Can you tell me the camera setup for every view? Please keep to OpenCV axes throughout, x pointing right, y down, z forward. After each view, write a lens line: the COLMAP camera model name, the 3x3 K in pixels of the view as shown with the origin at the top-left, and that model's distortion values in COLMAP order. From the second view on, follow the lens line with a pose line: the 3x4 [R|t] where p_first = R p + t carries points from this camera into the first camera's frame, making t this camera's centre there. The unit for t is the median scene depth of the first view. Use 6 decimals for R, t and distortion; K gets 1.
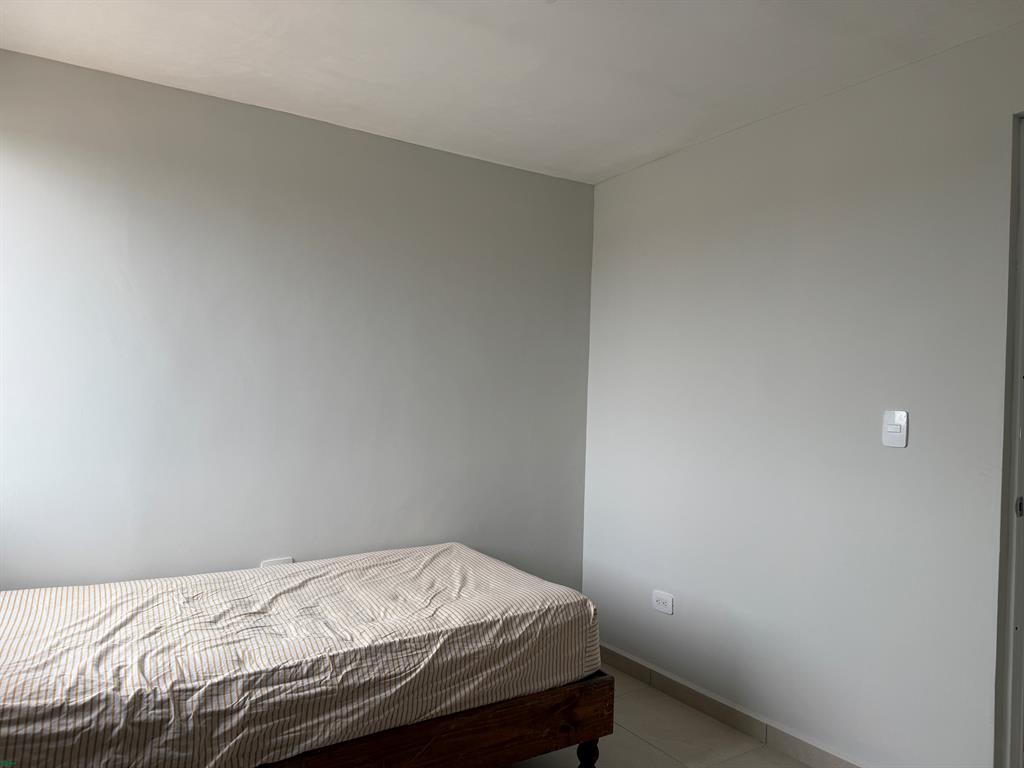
lens RADIAL K [[709.4, 0, 521.4], [0, 709.4, 383.7], [0, 0, 1]] dist [0.052809, -0.067103]
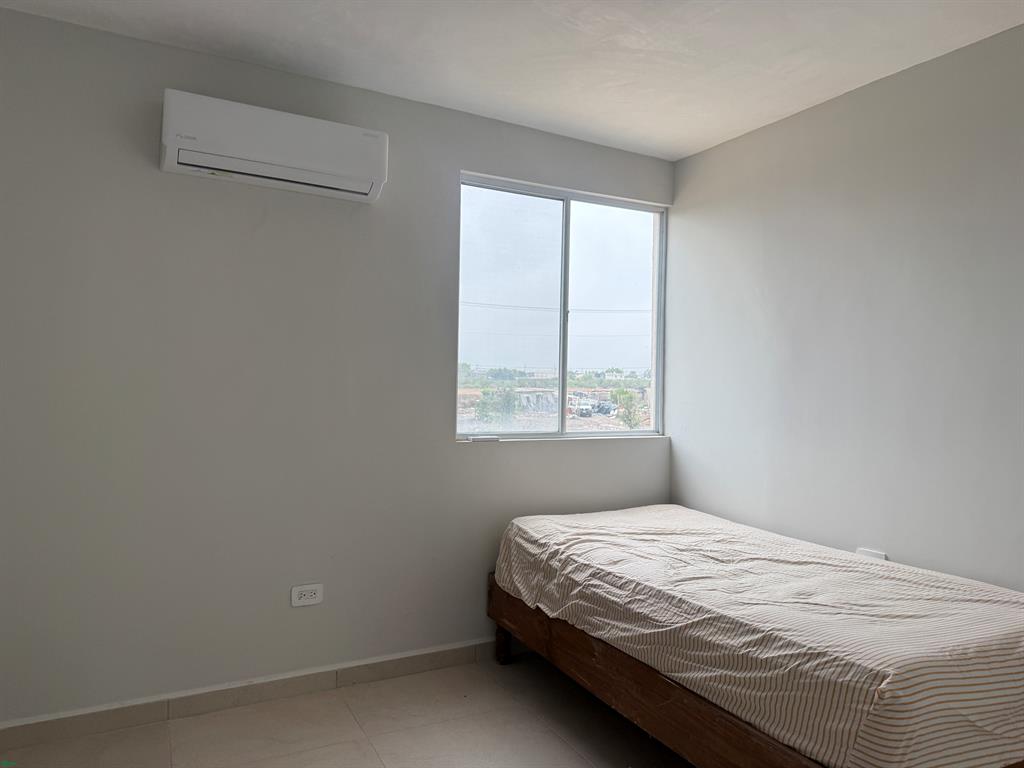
lens RADIAL K [[709.4, 0, 521.4], [0, 709.4, 383.7], [0, 0, 1]] dist [0.052809, -0.067103]
pose [[-0.046180, -0.009117, -0.998892, 0.876601], [-0.020864, 0.999749, -0.008161, 0.055815], [0.998715, 0.020464, -0.046358, 0.792471]]
